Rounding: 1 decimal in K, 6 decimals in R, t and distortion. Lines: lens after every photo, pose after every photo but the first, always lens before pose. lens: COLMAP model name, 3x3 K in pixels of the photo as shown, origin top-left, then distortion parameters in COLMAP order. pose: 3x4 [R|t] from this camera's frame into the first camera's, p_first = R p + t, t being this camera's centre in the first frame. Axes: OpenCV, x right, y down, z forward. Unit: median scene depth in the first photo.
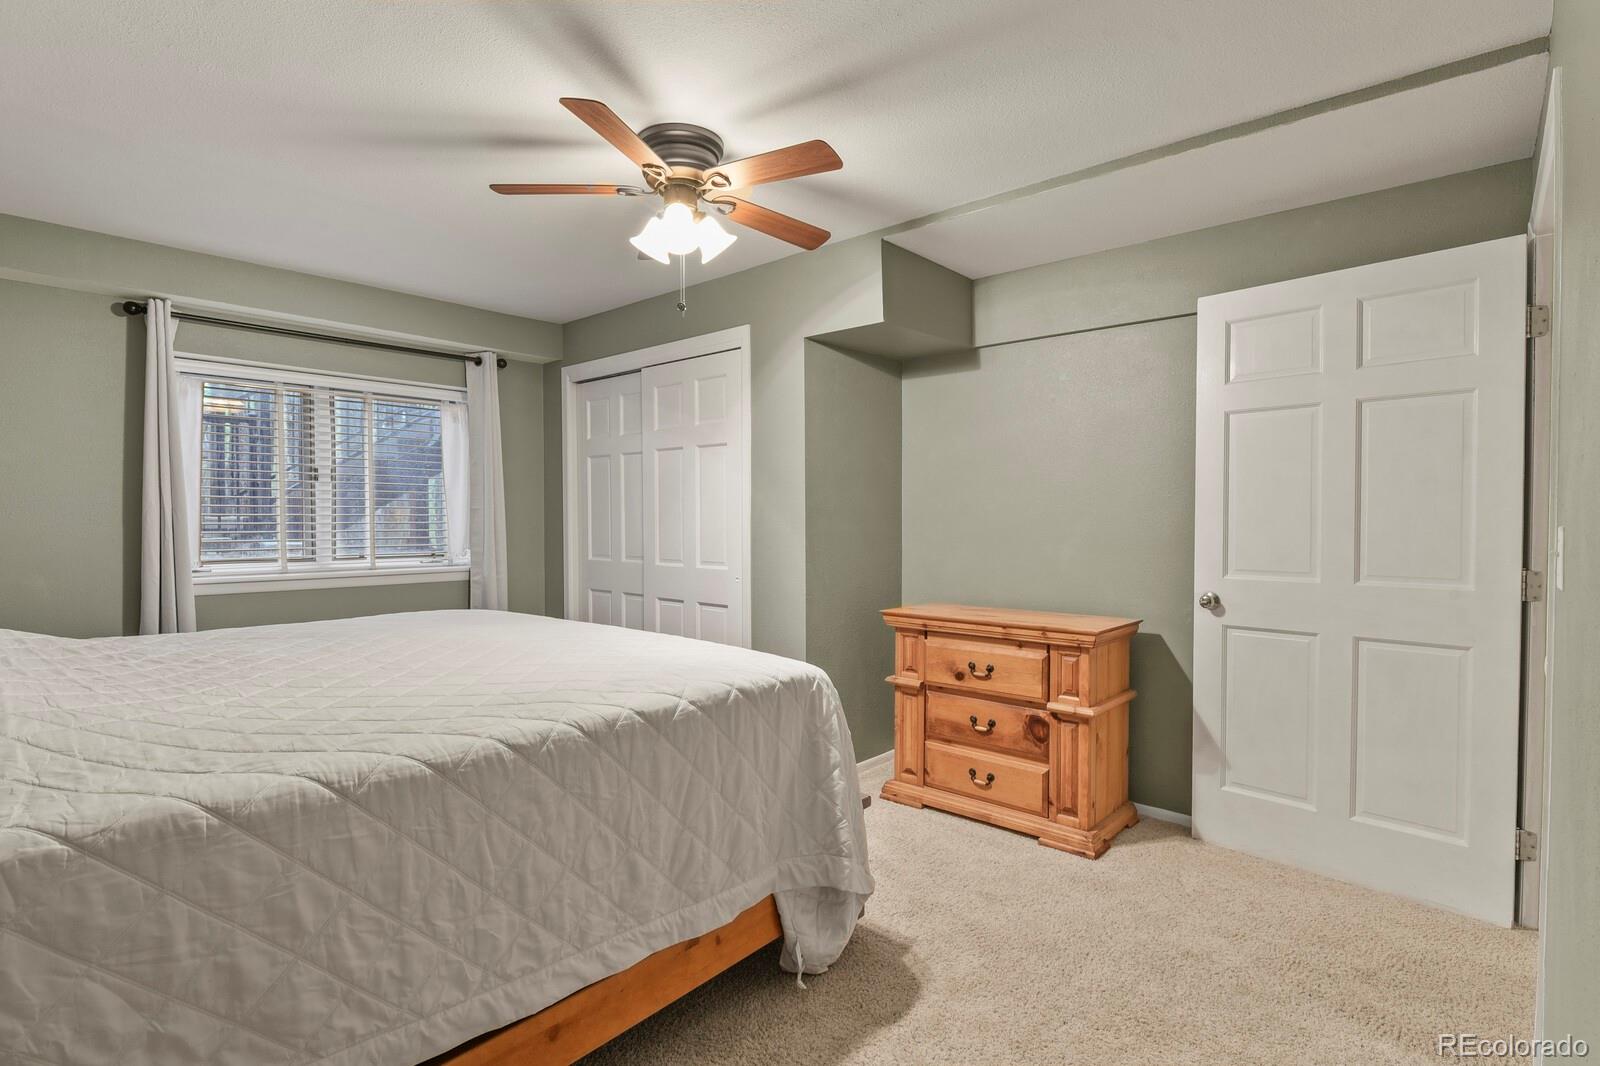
lens RADIAL K [[776.3, 0, 815.6], [0, 776.3, 532.2], [0, 0, 1]] dist [-0.001843, -0.000888]
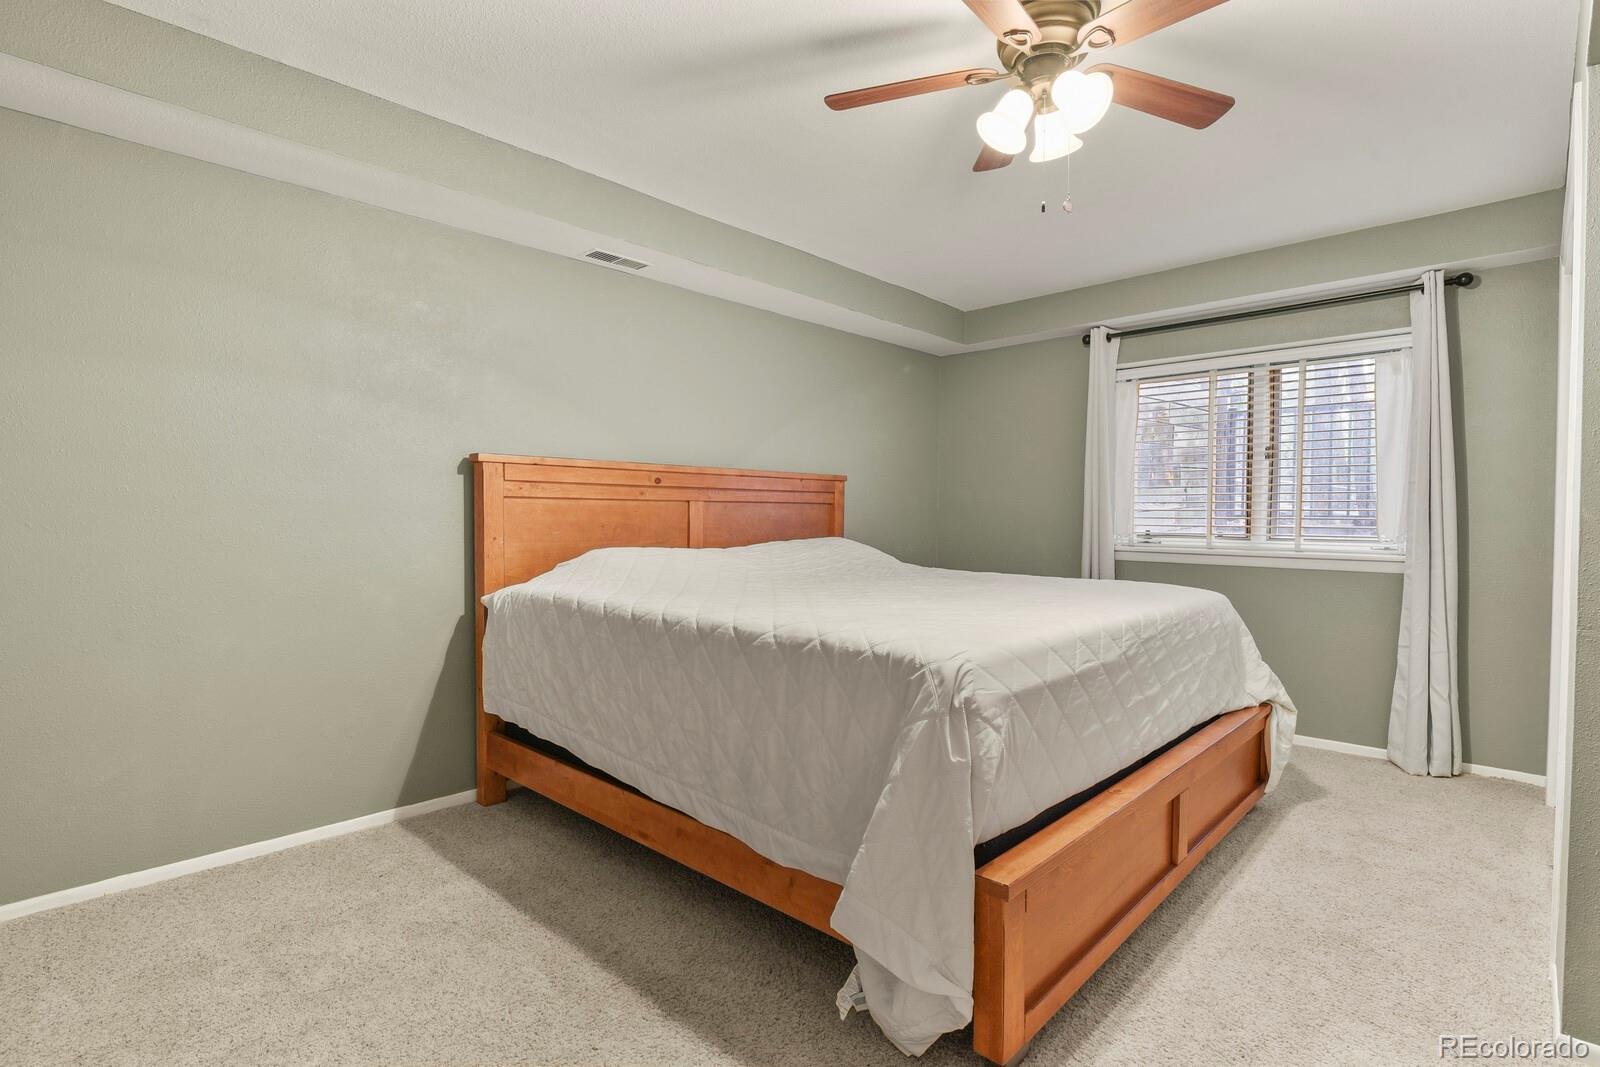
lens RADIAL K [[776.3, 0, 815.6], [0, 776.3, 532.7], [0, 0, 1]] dist [-0.001843, -0.000888]
pose [[-0.039638, 0.018274, -0.999047, 0.838186], [-0.027171, 0.999443, 0.019360, 0.052567], [0.998845, 0.027912, -0.039120, 1.023760]]
